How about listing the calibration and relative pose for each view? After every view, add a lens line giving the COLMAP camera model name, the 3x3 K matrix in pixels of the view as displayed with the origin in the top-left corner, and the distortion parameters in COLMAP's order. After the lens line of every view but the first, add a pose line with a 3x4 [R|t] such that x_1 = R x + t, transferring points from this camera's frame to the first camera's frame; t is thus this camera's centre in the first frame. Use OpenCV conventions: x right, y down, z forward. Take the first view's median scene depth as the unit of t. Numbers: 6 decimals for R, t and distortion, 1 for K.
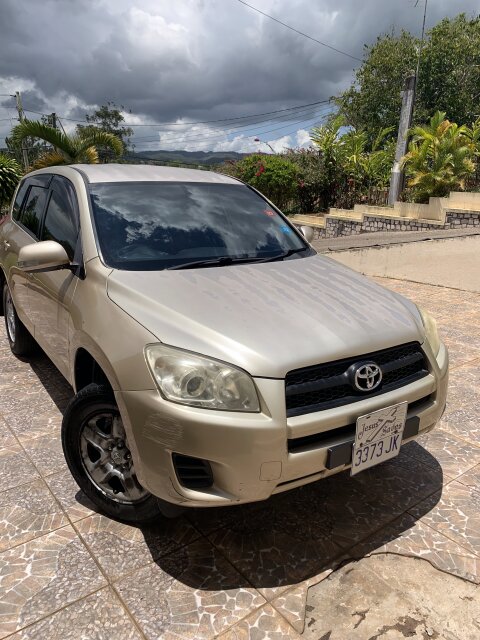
lens RADIAL K [[485.5, 0, 238.3], [0, 485.5, 322.3], [0, 0, 1]] dist [0.006696, -0.015276]
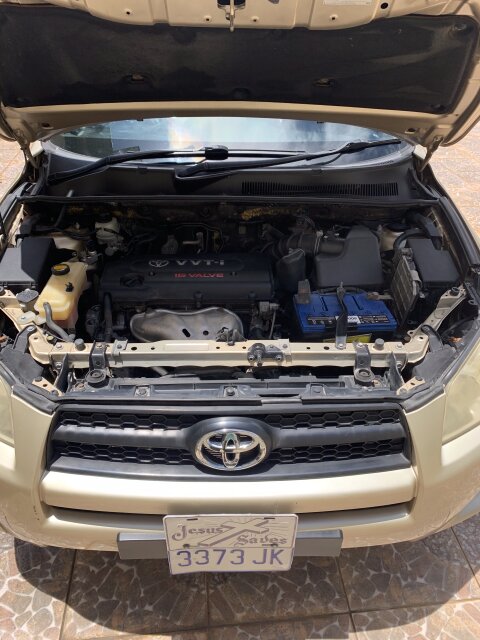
lens RADIAL K [[485.5, 0, 239.9], [0, 485.5, 317.0], [0, 0, 1]] dist [0.006696, -0.015276]
pose [[0.847210, 0.299653, -0.438683, 0.465901], [-0.141964, 0.923412, 0.356589, -0.214433], [0.511938, -0.239829, 0.824864, 0.593187]]
